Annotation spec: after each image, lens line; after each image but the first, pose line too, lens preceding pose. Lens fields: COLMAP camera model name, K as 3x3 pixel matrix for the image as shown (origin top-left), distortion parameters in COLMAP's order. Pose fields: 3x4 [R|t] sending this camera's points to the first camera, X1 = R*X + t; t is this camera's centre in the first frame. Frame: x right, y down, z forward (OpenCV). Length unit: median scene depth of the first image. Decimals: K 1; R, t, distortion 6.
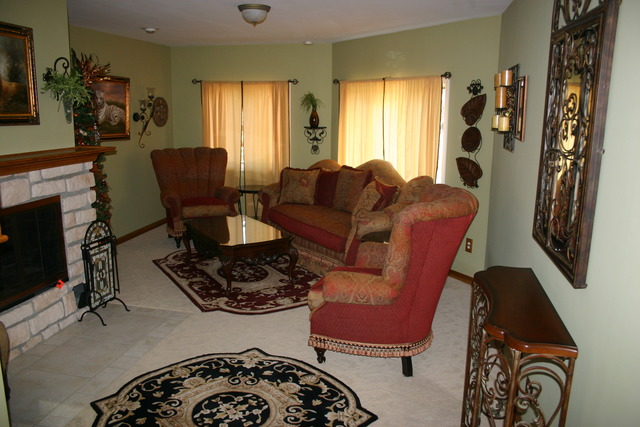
lens RADIAL K [[517.7, 0, 320.0], [0, 517.7, 213.5], [0, 0, 1]] dist [-0.158931, 0.131189]
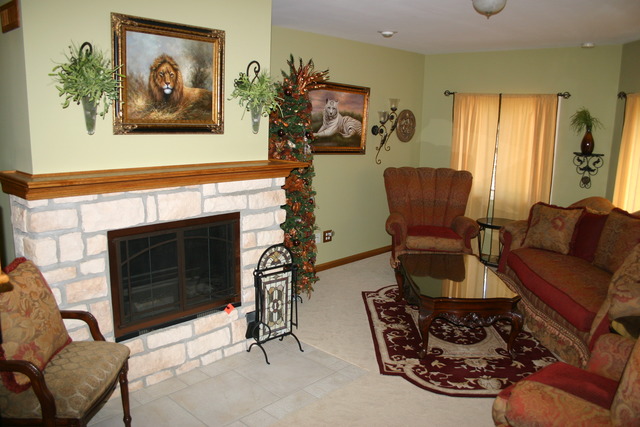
lens RADIAL K [[517.7, 0, 320.0], [0, 517.7, 213.5], [0, 0, 1]] dist [-0.158931, 0.131189]
pose [[0.848367, 0.108591, -0.518152, 0.070471], [-0.124355, 0.992228, 0.004338, -0.045095], [0.514596, 0.060754, 0.855278, 0.221476]]
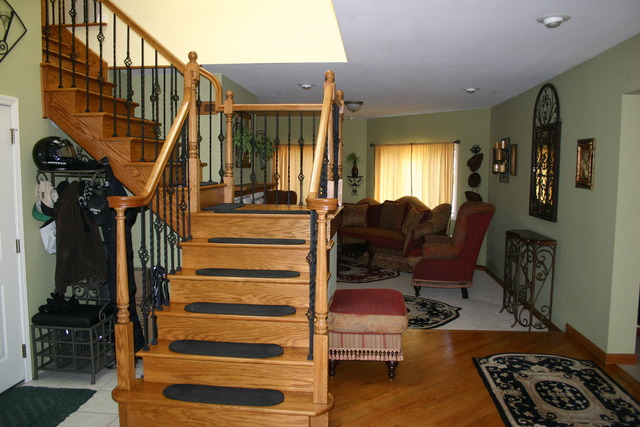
lens RADIAL K [[517.7, 0, 320.0], [0, 517.7, 213.5], [0, 0, 1]] dist [-0.158931, 0.131189]
pose [[0.993974, -0.011566, 0.109004, -0.393357], [0.024078, 0.993169, -0.114177, 0.143685], [-0.106939, 0.116114, 0.987462, -0.590656]]
